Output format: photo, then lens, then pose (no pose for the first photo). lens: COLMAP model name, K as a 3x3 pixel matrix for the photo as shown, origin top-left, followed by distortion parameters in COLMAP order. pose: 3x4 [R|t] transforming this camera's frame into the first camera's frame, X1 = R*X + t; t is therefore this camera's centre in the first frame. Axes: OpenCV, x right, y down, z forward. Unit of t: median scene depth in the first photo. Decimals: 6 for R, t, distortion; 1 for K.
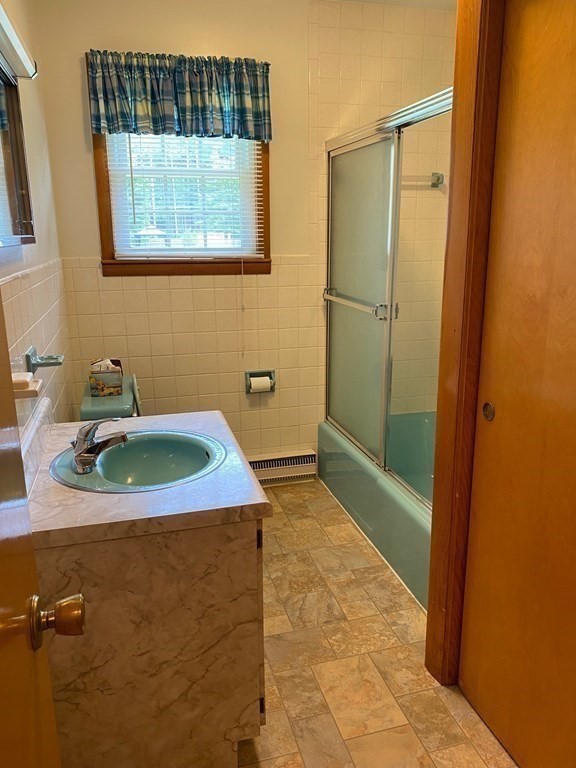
lens RADIAL K [[594.4, 0, 291.6], [0, 594.4, 380.3], [0, 0, 1]] dist [0.025607, -0.012157]
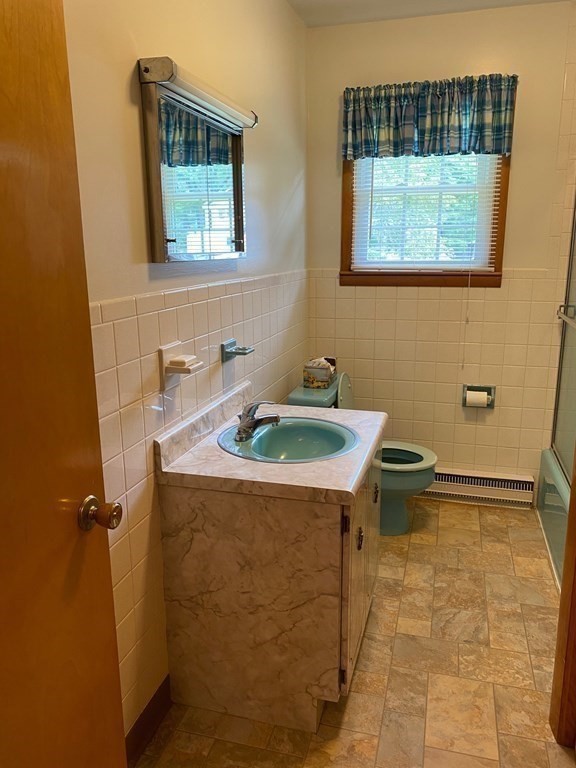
lens RADIAL K [[594.4, 0, 291.6], [0, 594.4, 380.3], [0, 0, 1]] dist [0.025607, -0.012157]
pose [[0.856744, 0.115914, -0.502547, 0.213729], [-0.123859, 0.992142, 0.017686, -0.003909], [0.500648, 0.047093, 0.864369, -0.015743]]
